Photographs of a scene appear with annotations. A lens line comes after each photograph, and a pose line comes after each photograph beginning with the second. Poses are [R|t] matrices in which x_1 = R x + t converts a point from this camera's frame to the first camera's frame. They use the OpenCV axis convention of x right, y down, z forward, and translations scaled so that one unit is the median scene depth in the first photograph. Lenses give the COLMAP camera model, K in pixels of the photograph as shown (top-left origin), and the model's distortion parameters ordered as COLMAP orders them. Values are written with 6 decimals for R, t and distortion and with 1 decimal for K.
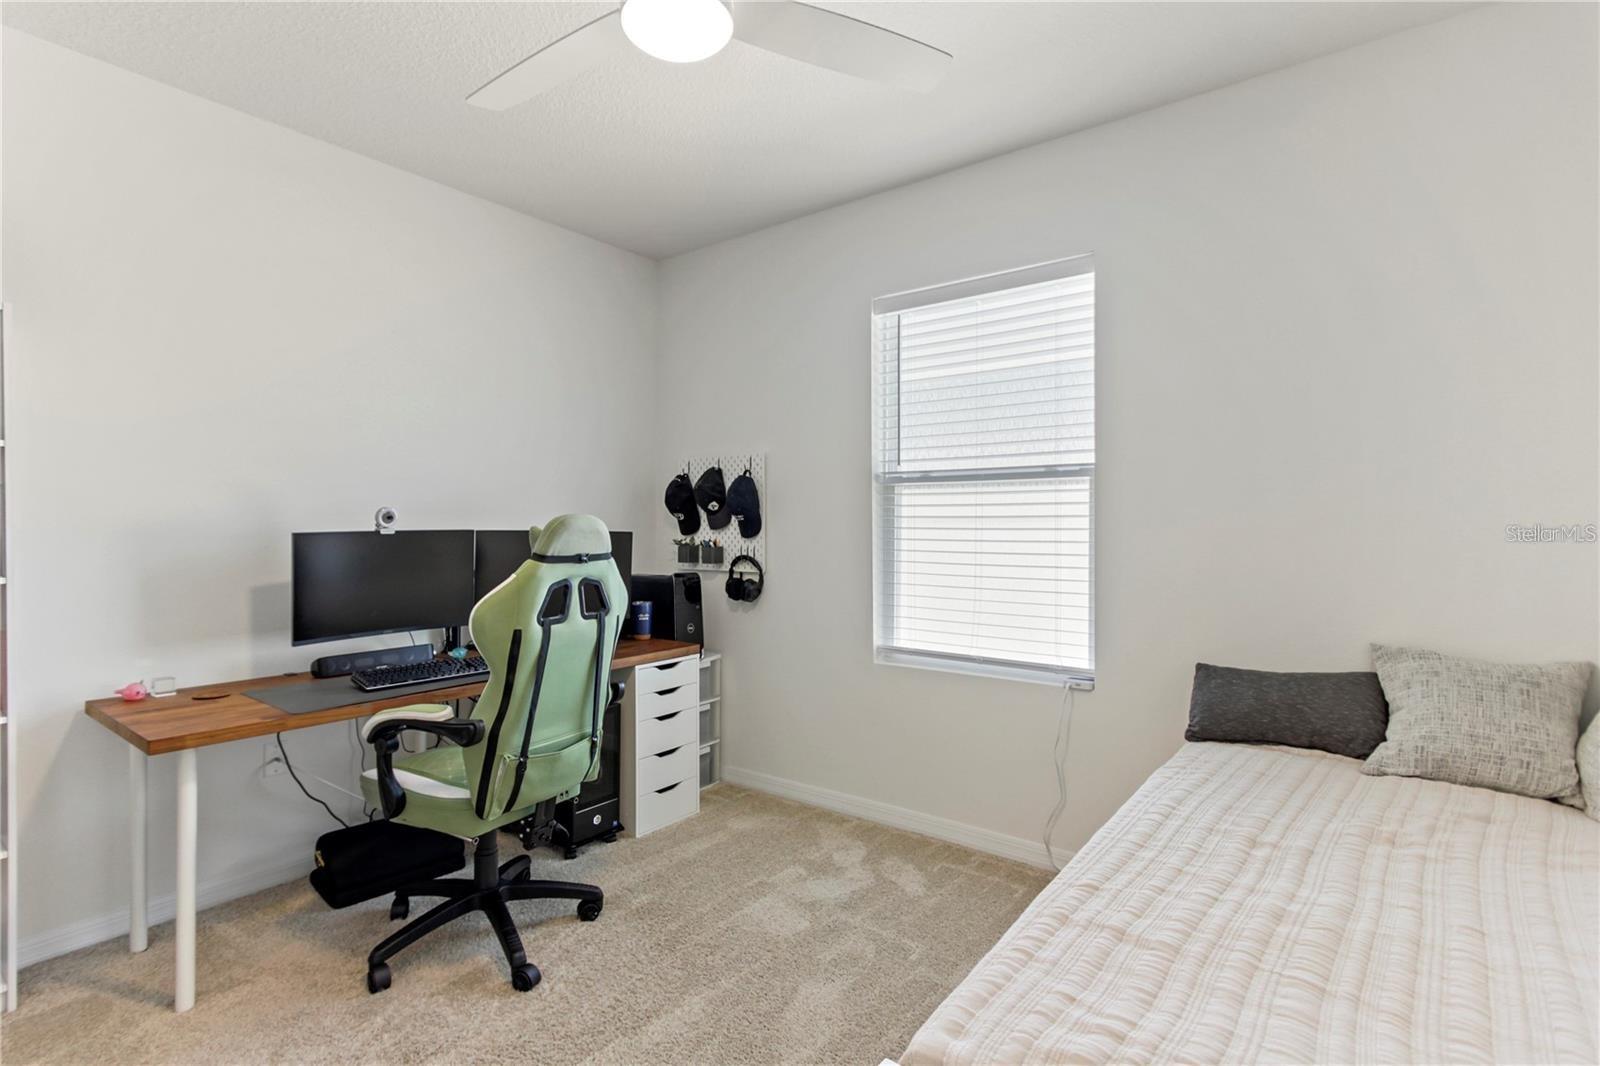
lens RADIAL K [[742.0, 0, 797.0], [0, 742.0, 534.6], [0, 0, 1]] dist [0.003130, 0.001831]
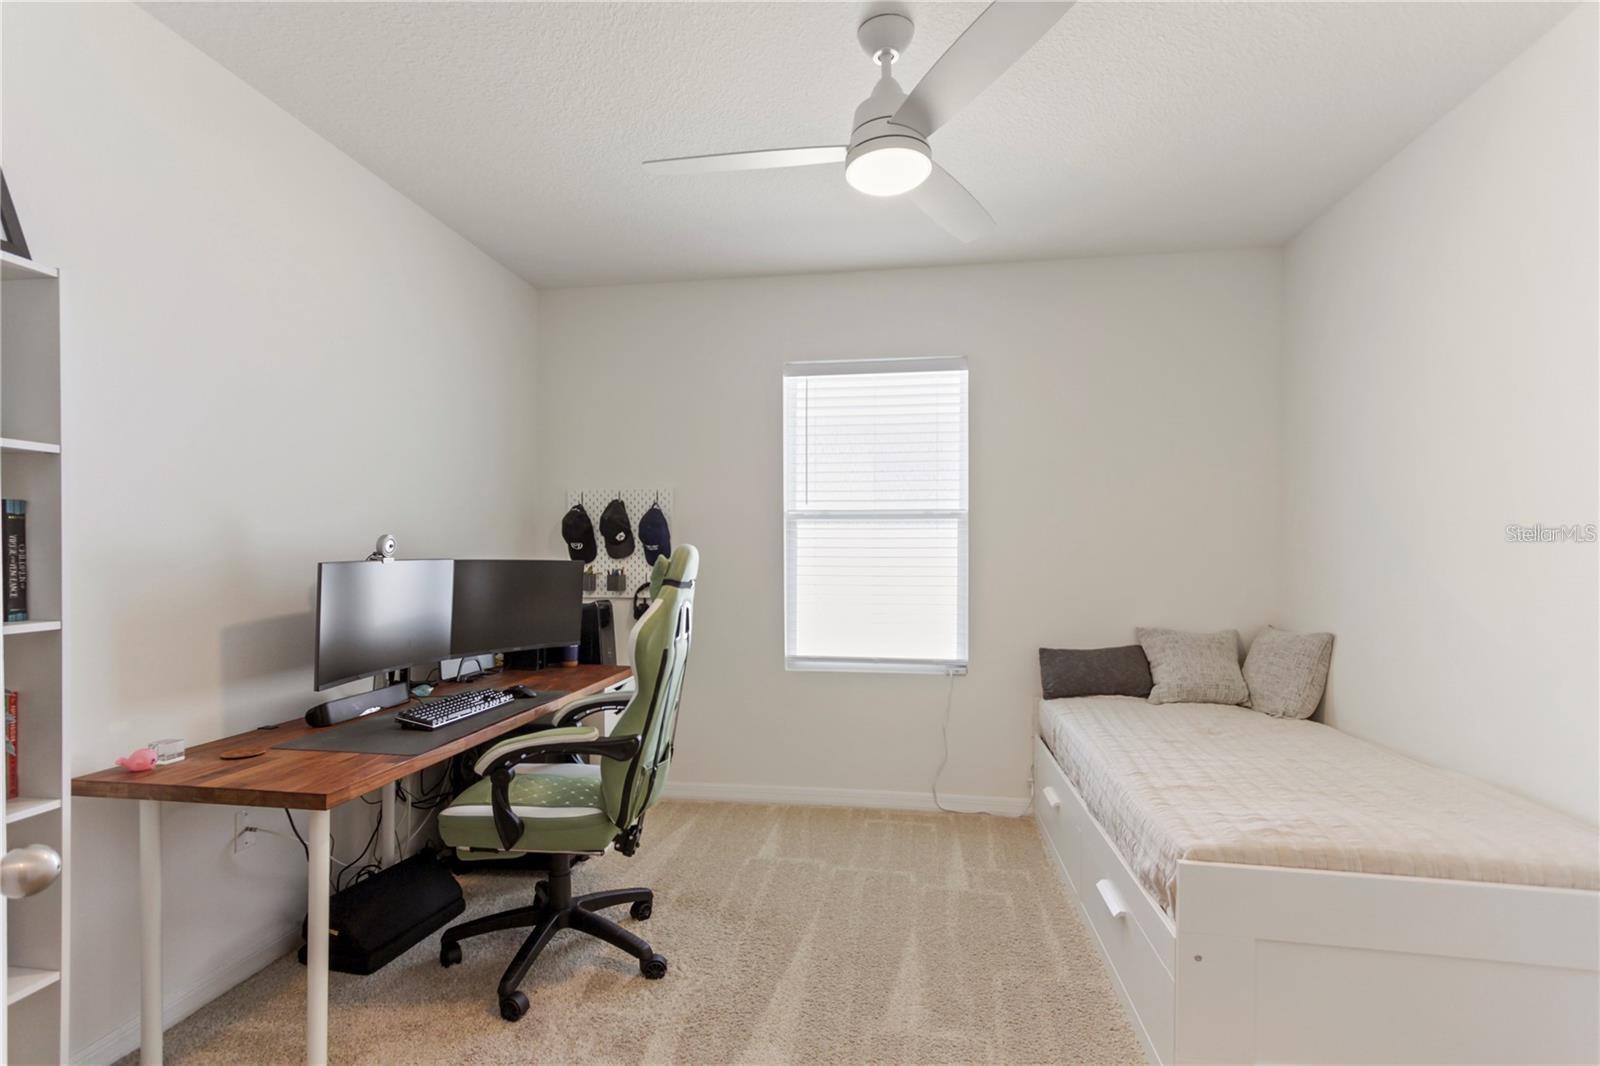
lens RADIAL K [[742.0, 0, 754.7], [0, 742.0, 571.0], [0, 0, 1]] dist [0.003130, 0.001831]
pose [[0.879354, -0.010115, 0.476061, -0.602282], [0.005571, 0.999924, 0.010955, 0.000498], [-0.476136, -0.006982, 0.879344, -0.023677]]
